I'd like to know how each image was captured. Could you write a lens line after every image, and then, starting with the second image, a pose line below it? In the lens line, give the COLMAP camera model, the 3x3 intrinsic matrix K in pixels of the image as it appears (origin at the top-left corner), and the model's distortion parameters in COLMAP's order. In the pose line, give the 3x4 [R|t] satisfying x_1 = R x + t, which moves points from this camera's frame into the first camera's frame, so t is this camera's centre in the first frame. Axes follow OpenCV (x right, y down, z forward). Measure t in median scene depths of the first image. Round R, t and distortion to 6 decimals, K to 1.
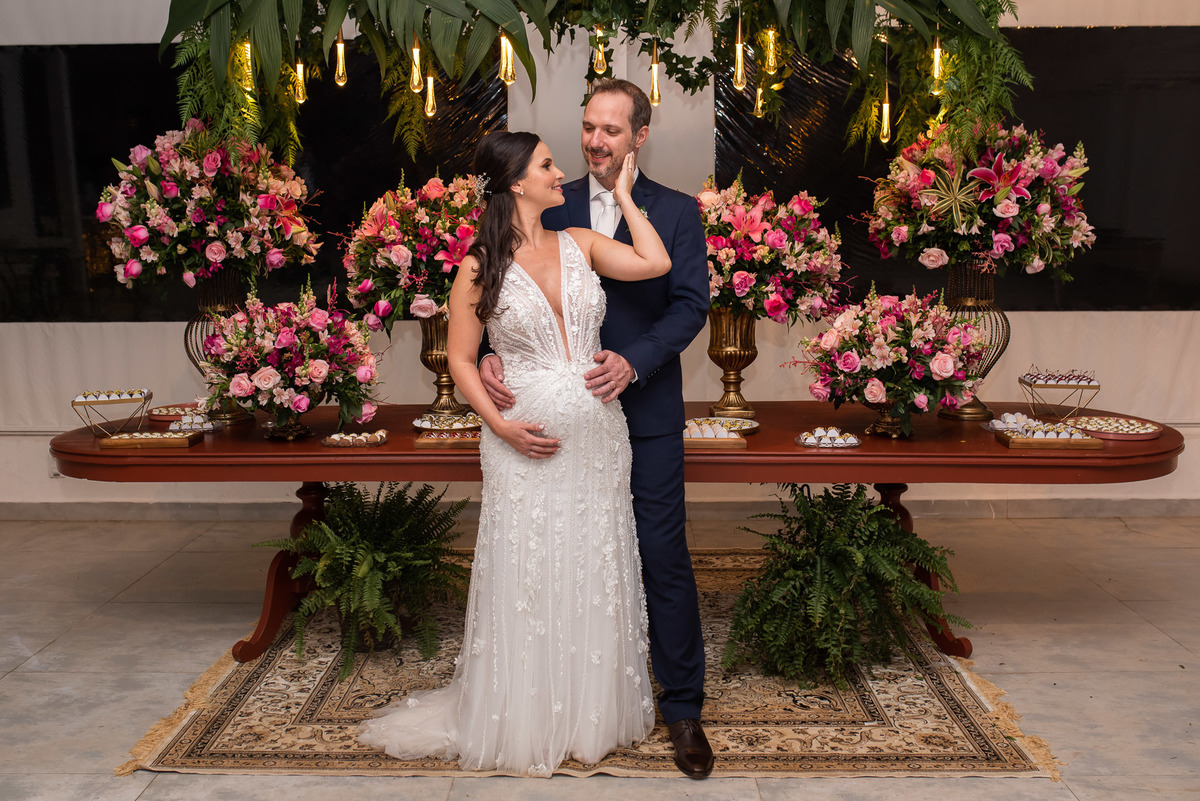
lens RADIAL K [[1242.5, 0, 596.7], [0, 1242.5, 398.7], [0, 0, 1]] dist [-0.062122, 0.004923]
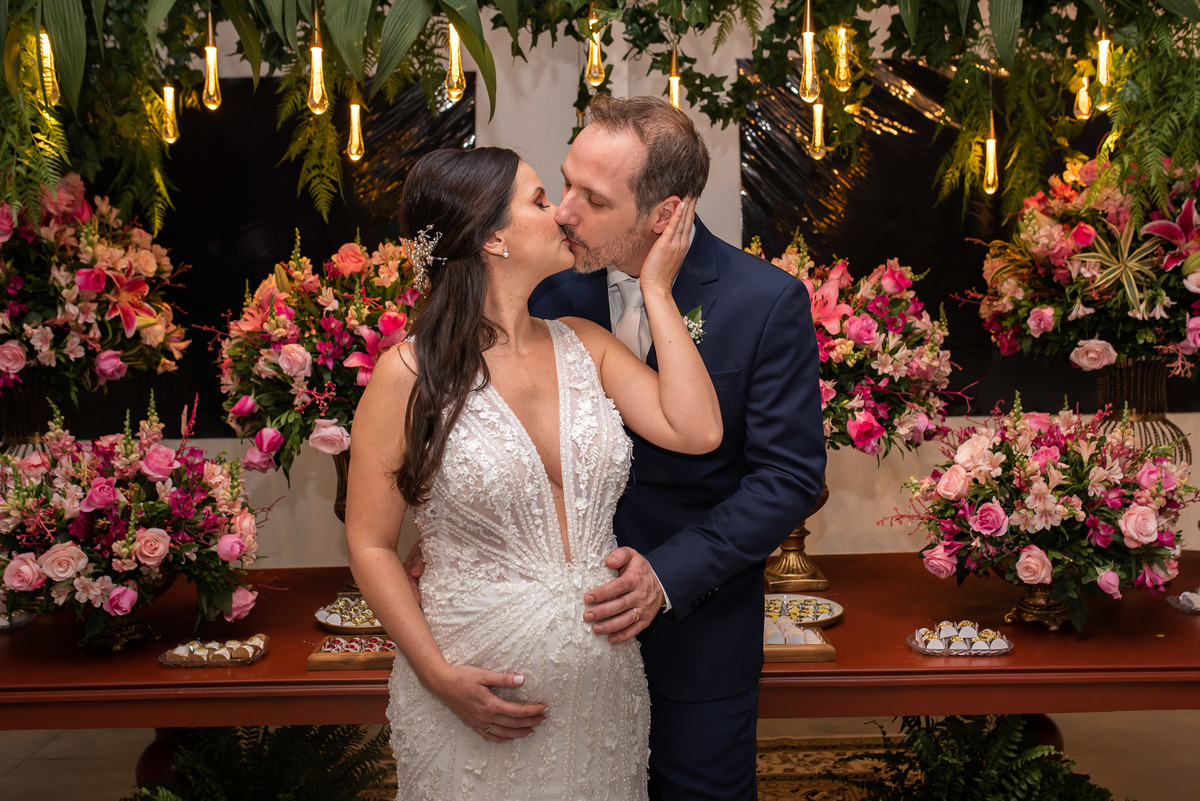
lens RADIAL K [[1231.7, 0, 639.5], [0, 1231.7, 410.3], [0, 0, 1]] dist [-0.044957, 0.019393]
pose [[0.999138, -0.012465, 0.039585, -0.001912], [0.014769, 0.998181, -0.058444, -0.048057], [-0.038784, 0.058979, 0.997506, 0.344809]]
